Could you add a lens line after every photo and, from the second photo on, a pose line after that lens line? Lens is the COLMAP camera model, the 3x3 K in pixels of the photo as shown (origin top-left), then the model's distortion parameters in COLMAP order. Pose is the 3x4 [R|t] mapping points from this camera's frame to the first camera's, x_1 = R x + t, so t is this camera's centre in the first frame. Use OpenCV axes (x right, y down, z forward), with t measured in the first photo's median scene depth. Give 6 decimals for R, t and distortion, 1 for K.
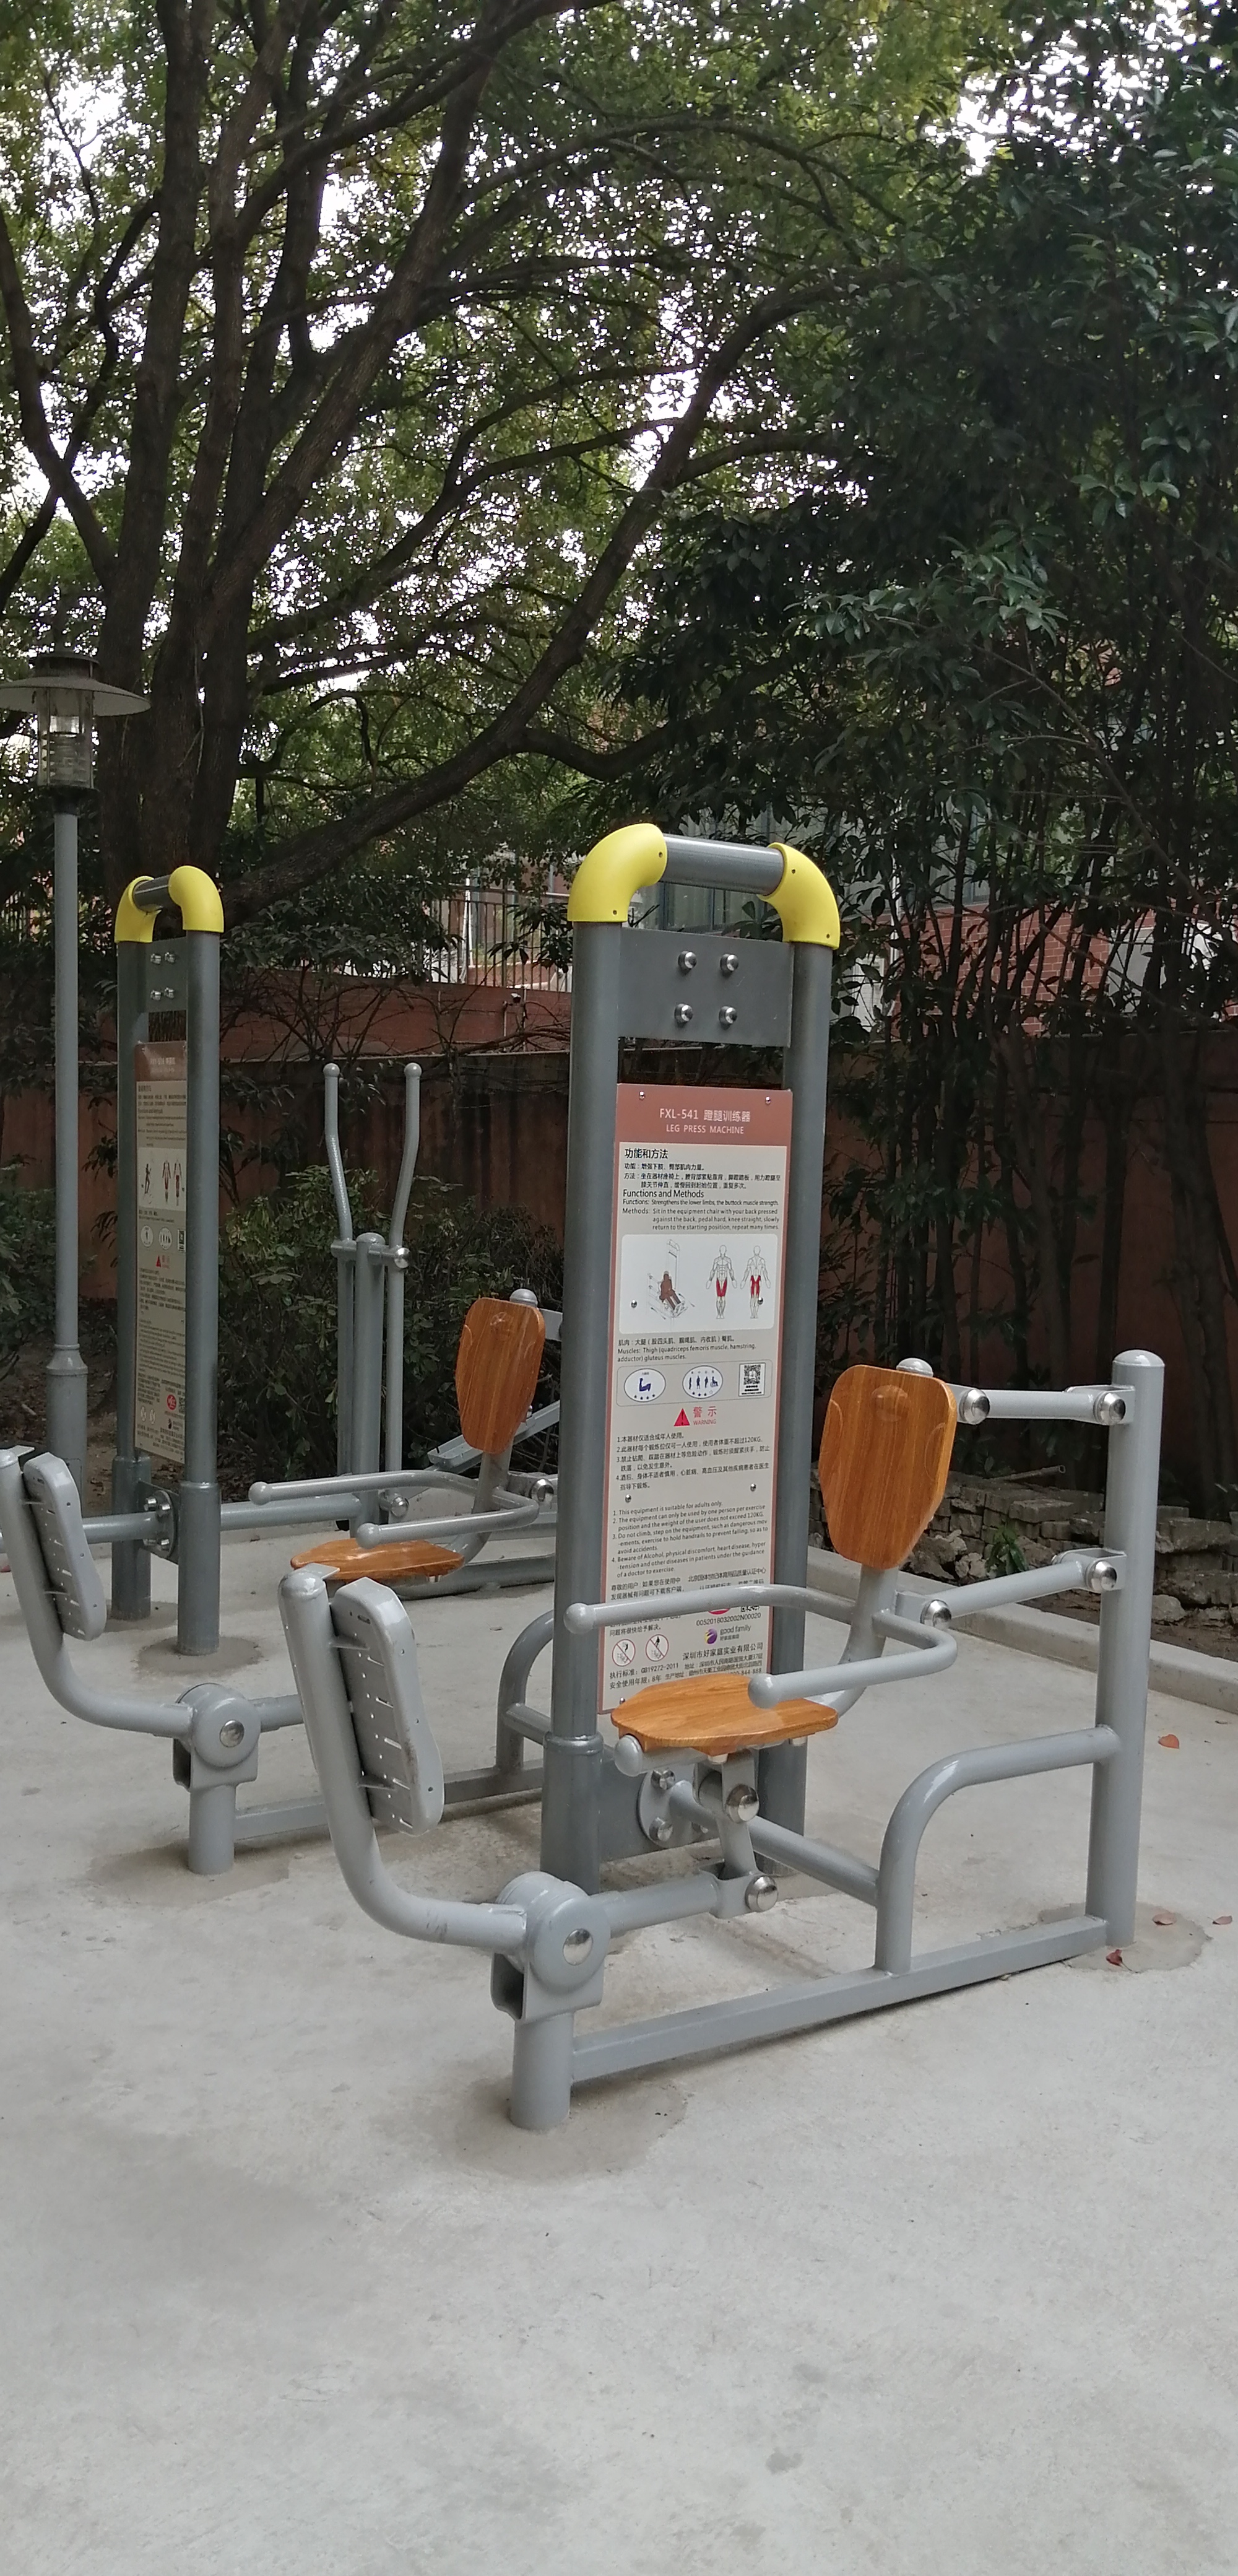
lens RADIAL K [[1994.4, 0, 633.9], [0, 1994.4, 1287.4], [0, 0, 1]] dist [0.051666, -0.081690]
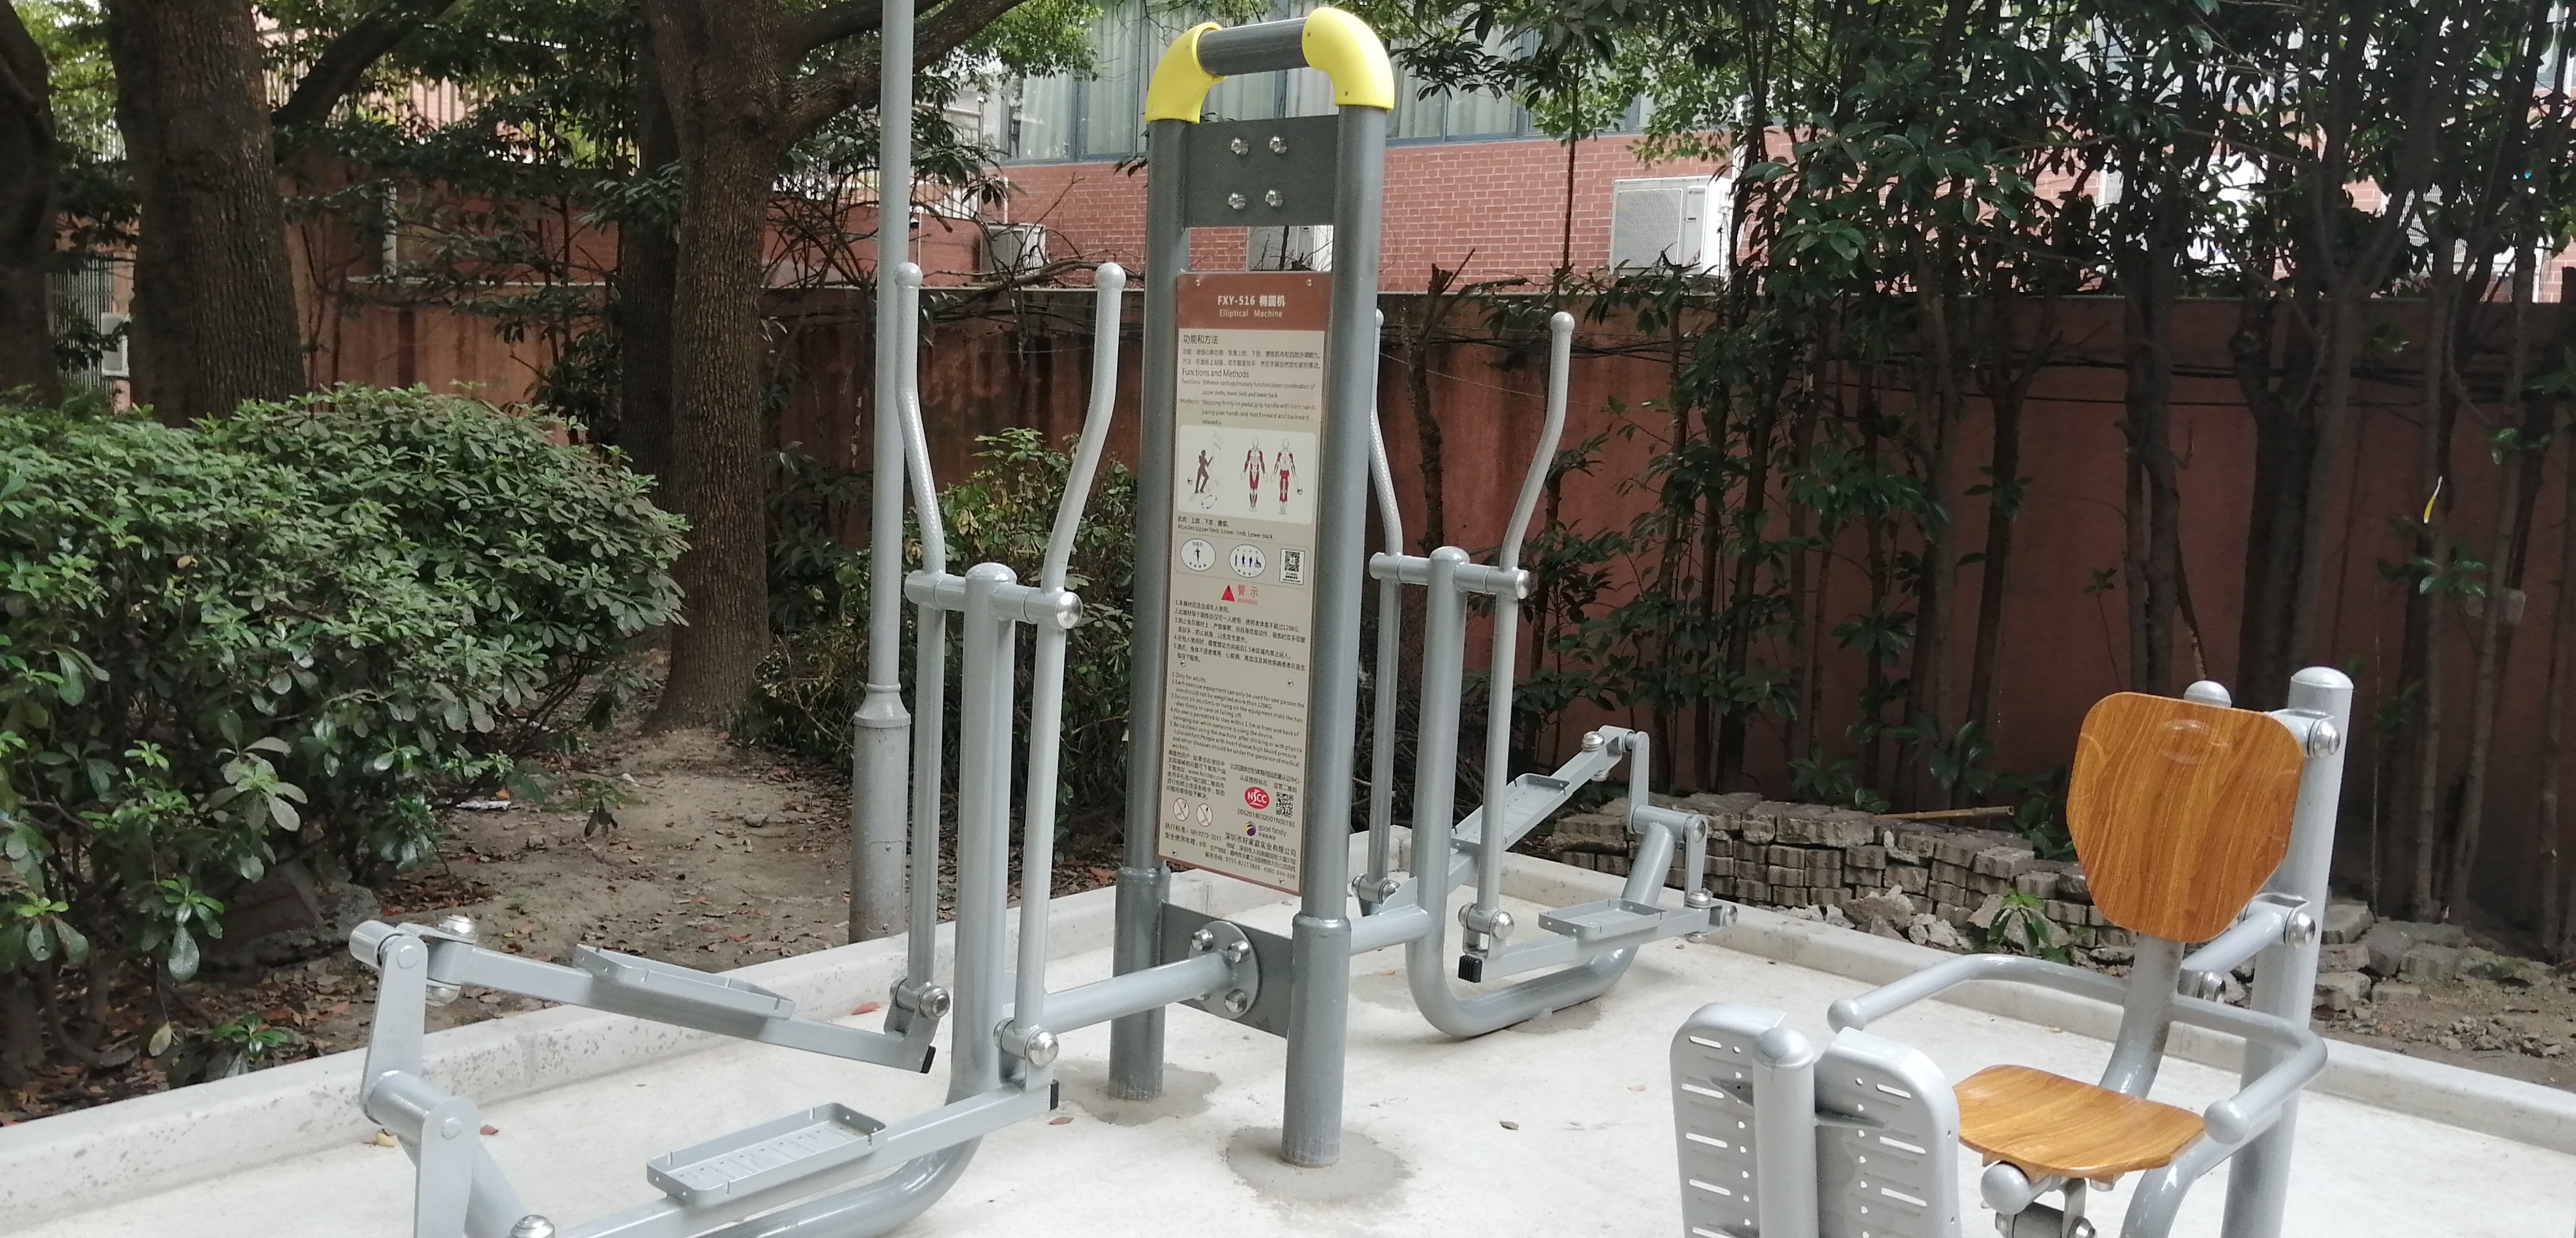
lens RADIAL K [[1994.4, 0, 1286.5], [0, 1994.4, 620.5], [0, 0, 1]] dist [0.051666, -0.081690]
pose [[0.976352, -0.002199, 0.216177, -0.296757], [-0.007531, 0.998996, 0.044172, -0.027522], [-0.216057, -0.044755, 0.975355, 0.264117]]
